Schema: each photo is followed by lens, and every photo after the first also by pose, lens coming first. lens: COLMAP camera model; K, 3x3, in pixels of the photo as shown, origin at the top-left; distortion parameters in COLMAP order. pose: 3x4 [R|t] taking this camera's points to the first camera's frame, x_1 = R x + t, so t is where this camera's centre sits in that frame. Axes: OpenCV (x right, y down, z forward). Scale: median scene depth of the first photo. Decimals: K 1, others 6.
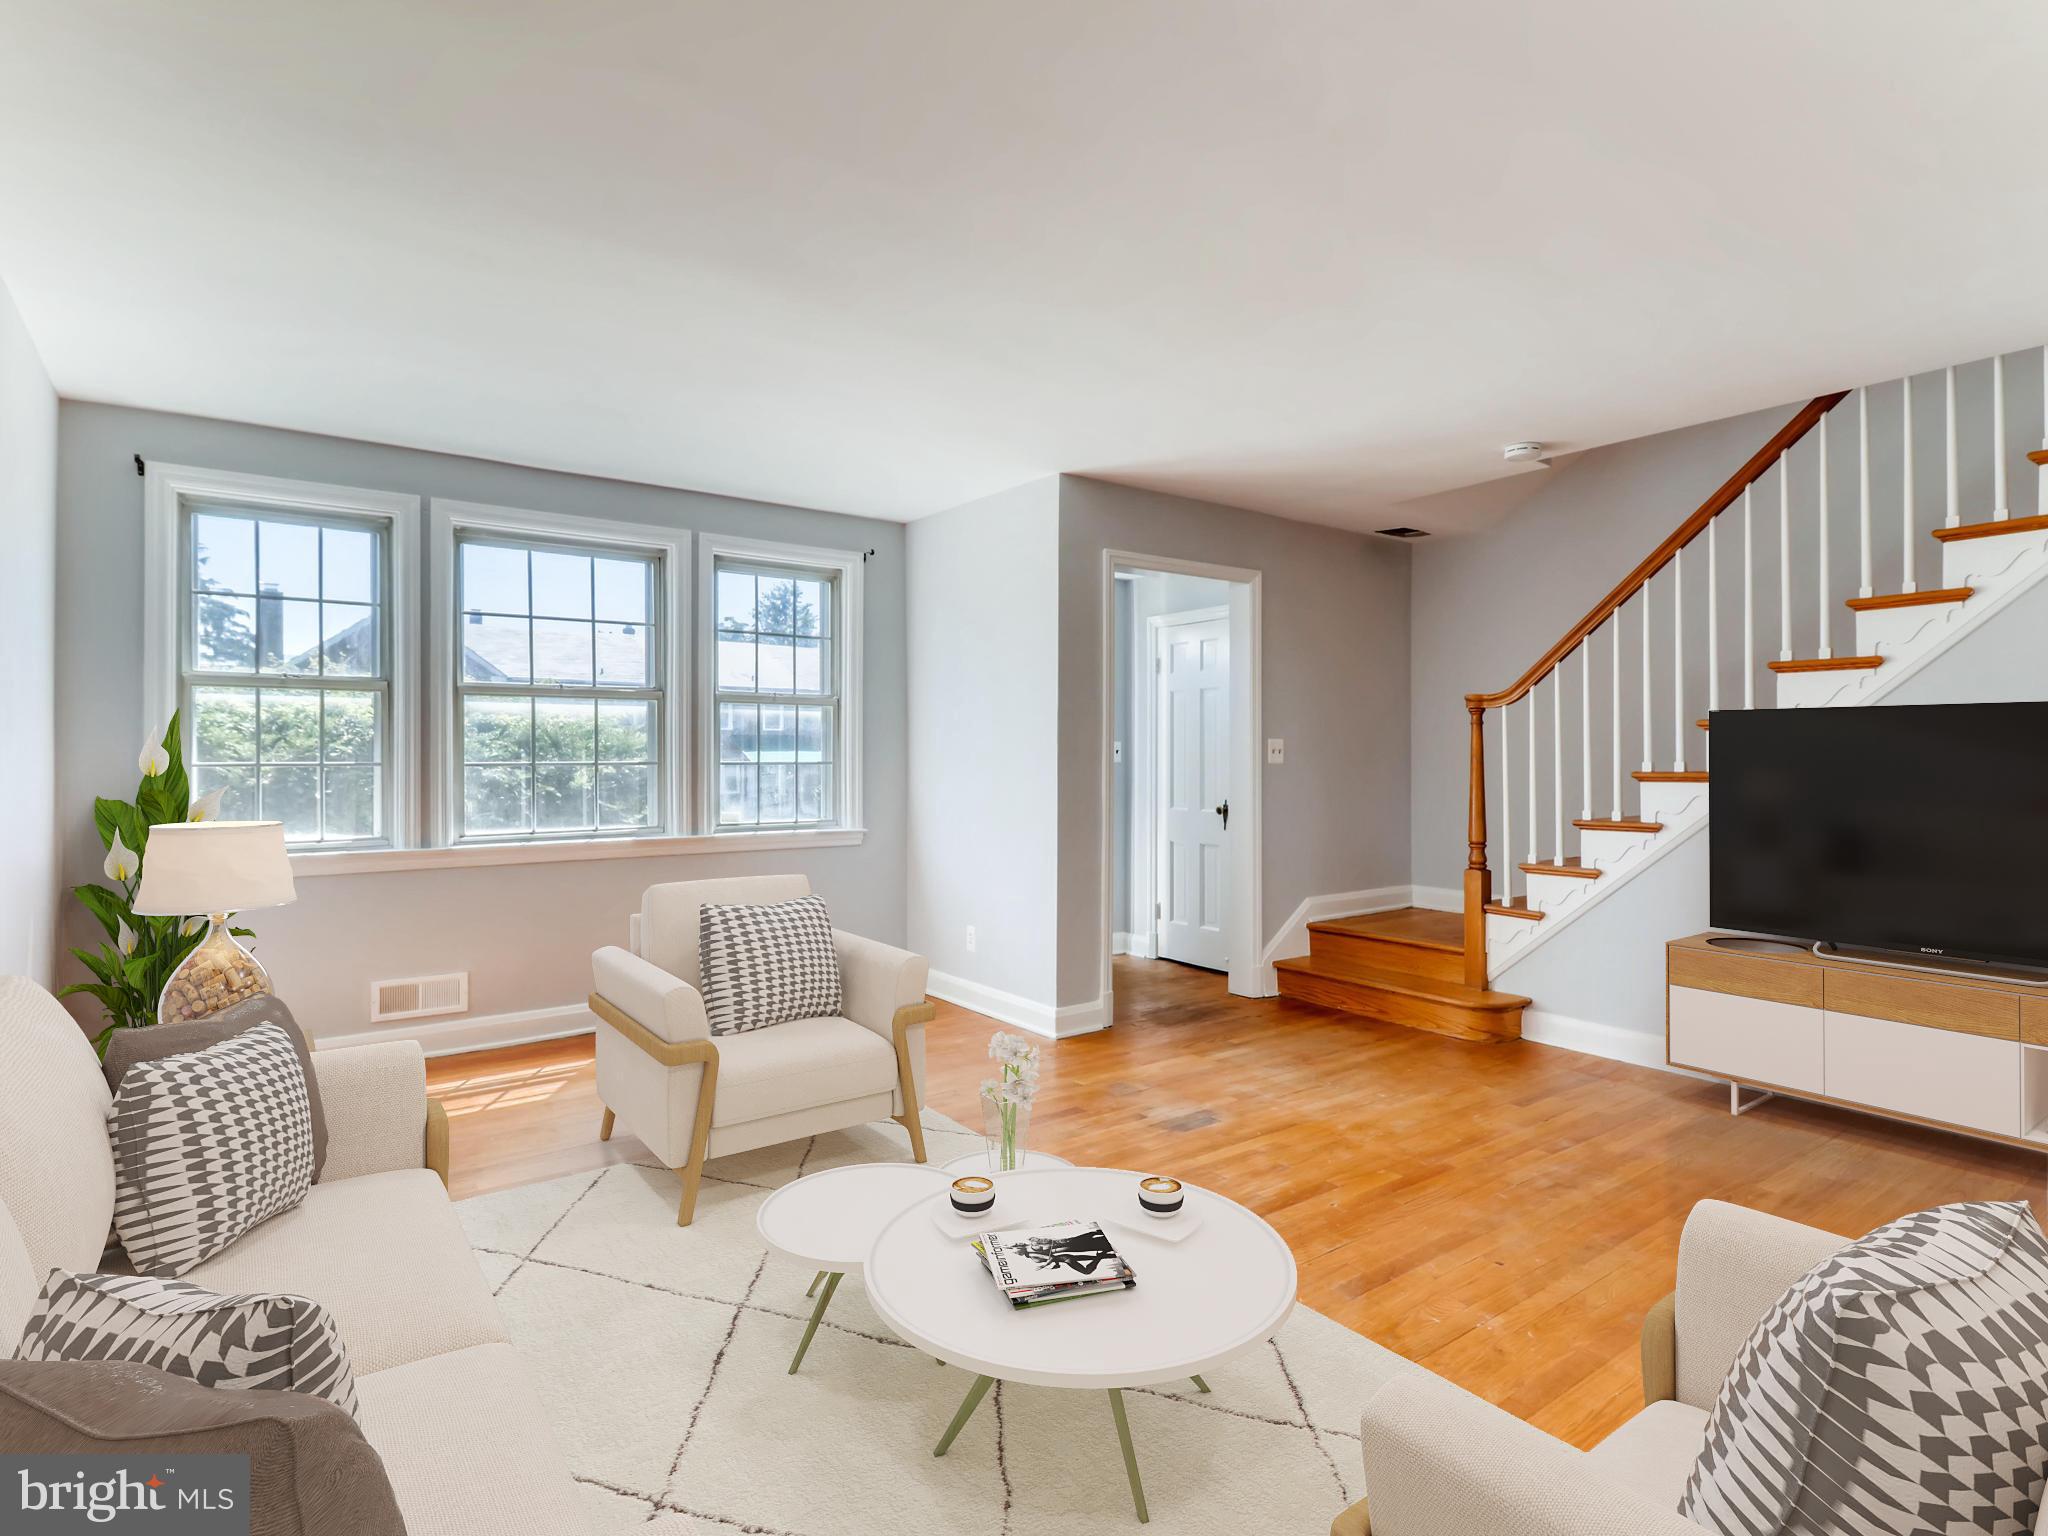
lens RADIAL K [[1057.3, 0, 1010.9], [0, 1057.3, 762.7], [0, 0, 1]] dist [0.005205, -0.005540]
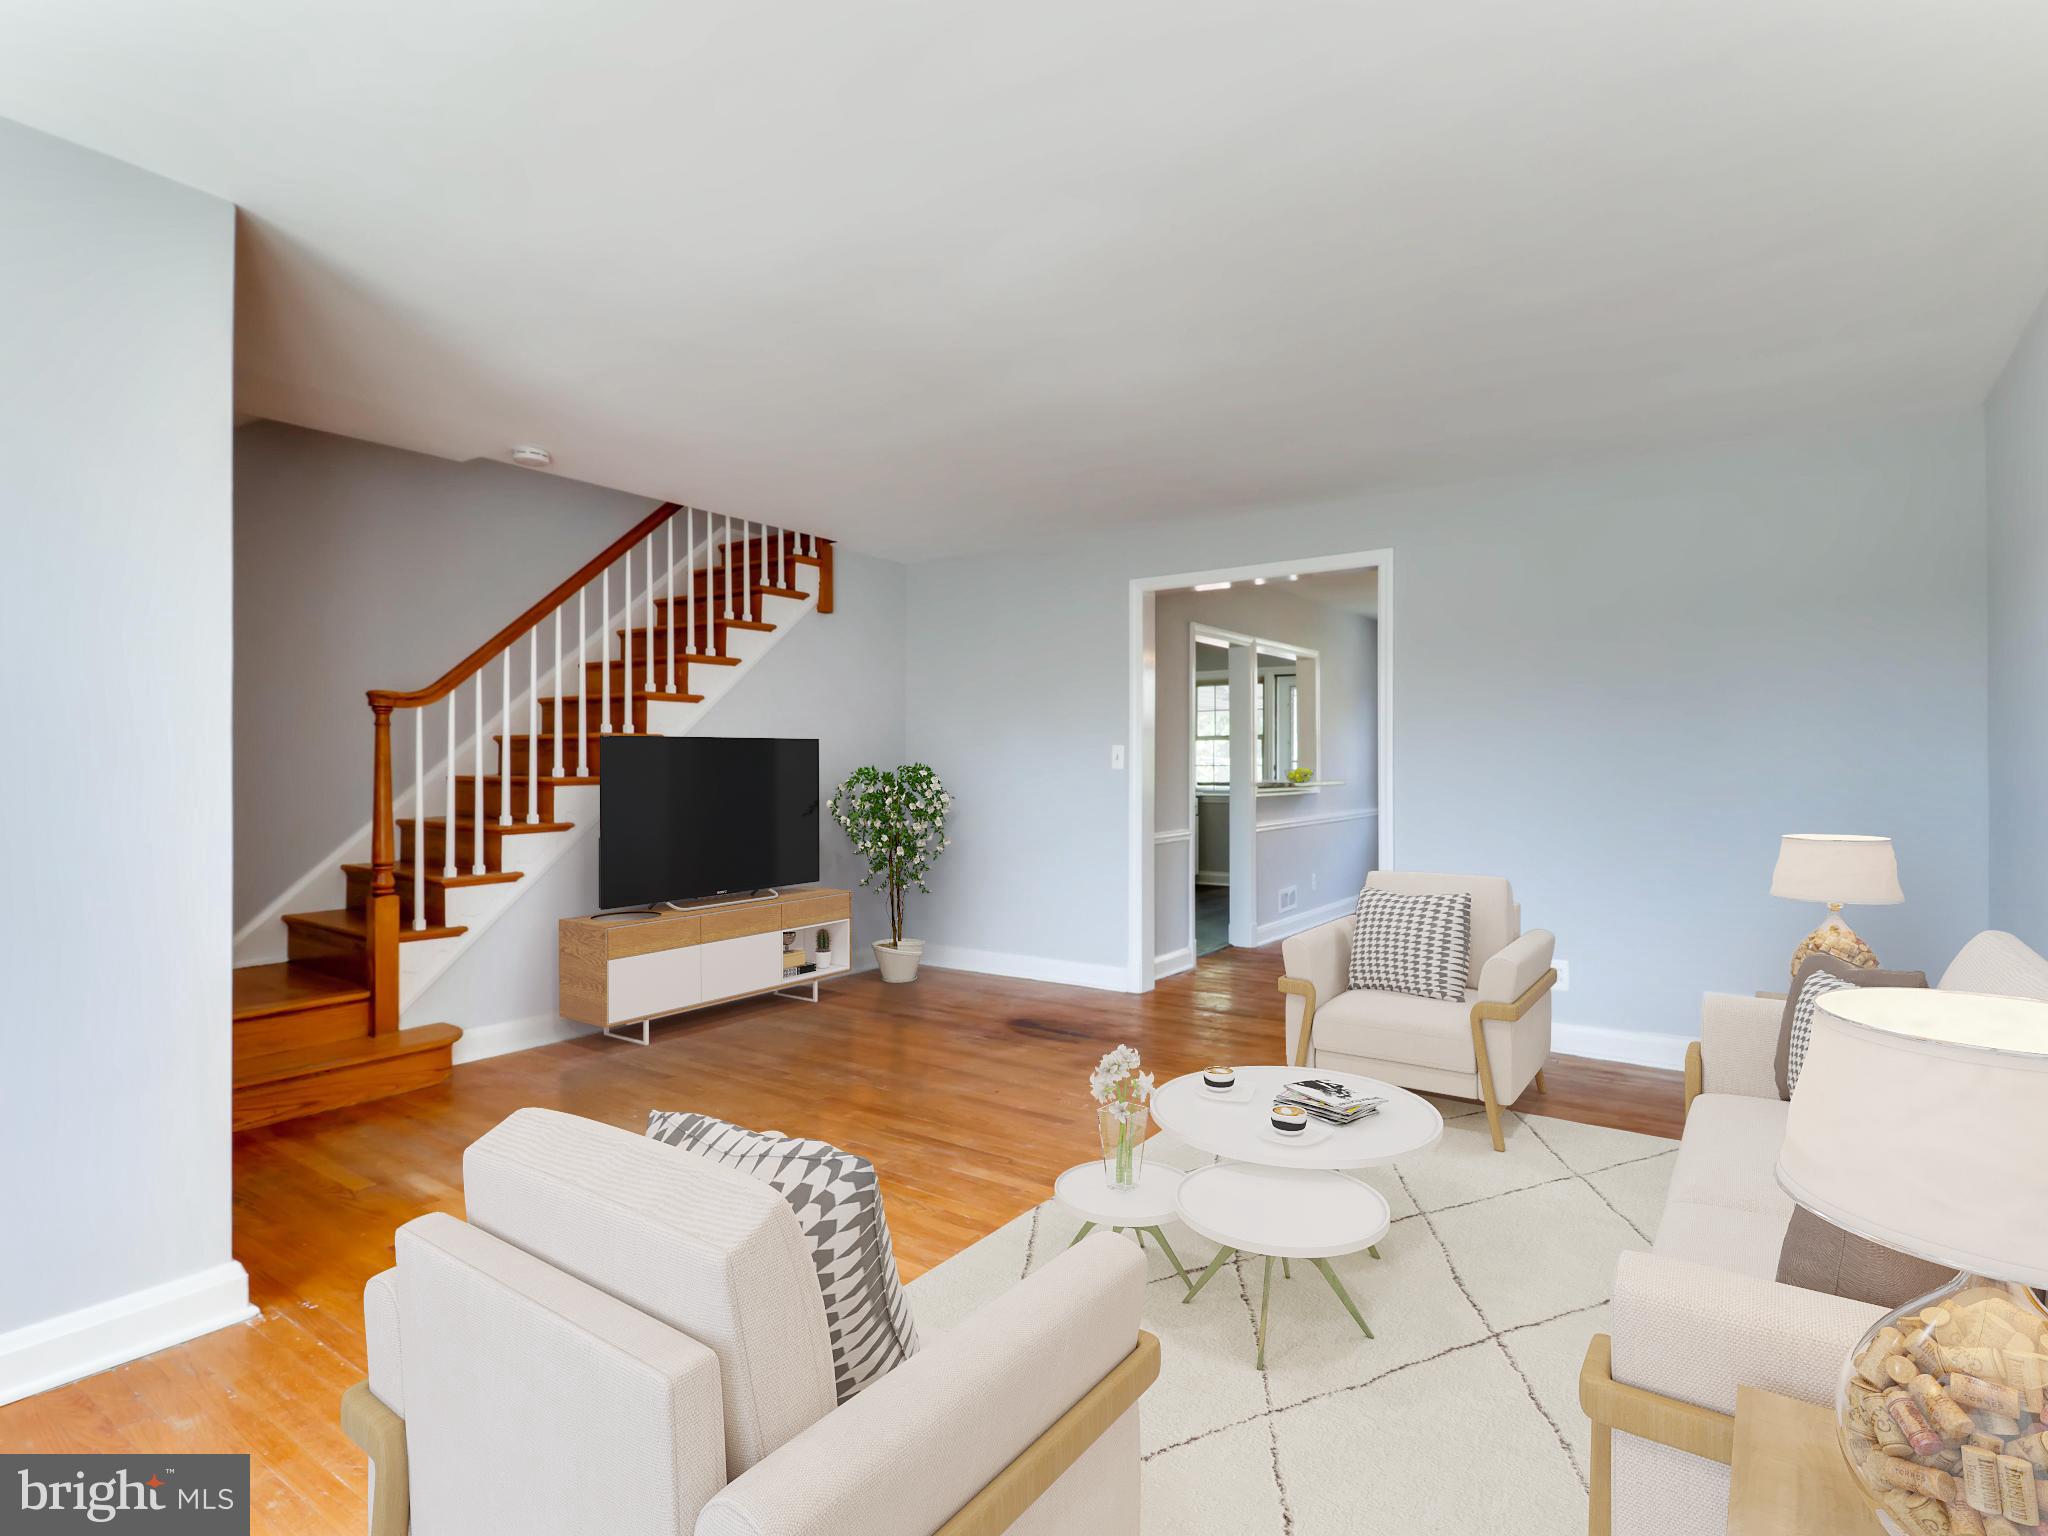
lens RADIAL K [[1057.3, 0, 1039.8], [0, 1057.3, 766.3], [0, 0, 1]] dist [0.005205, -0.005540]
pose [[-0.332066, 0.002871, 0.943252, -0.681394], [0.009697, 0.999953, 0.000370, 0.002084], [-0.943206, 0.009270, -0.332078, 0.984360]]
